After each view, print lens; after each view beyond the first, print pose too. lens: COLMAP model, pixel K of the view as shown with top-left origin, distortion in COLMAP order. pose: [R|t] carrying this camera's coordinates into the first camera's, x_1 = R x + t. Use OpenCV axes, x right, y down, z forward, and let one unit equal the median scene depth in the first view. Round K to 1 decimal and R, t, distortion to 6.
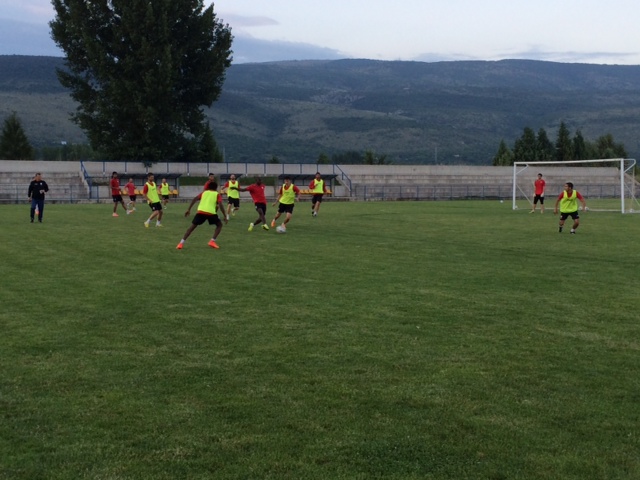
lens RADIAL K [[927.3, 0, 307.5], [0, 927.3, 217.6], [0, 0, 1]] dist [0.041402, 0.000000]
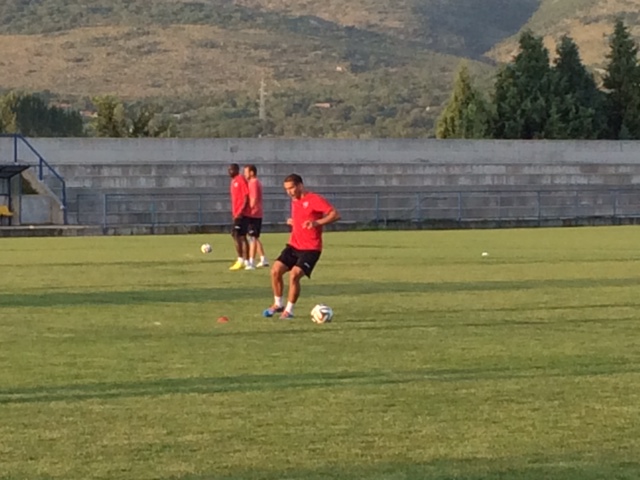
lens RADIAL K [[2861.5, 0, 323.2], [0, 2861.5, 244.7], [0, 0, 1]] dist [0.087932, 0.000000]
pose [[0.986713, -0.011172, 0.162087, -0.034117], [0.013851, 0.999785, -0.015406, 0.004064], [-0.161880, 0.017446, 0.986656, -0.125783]]
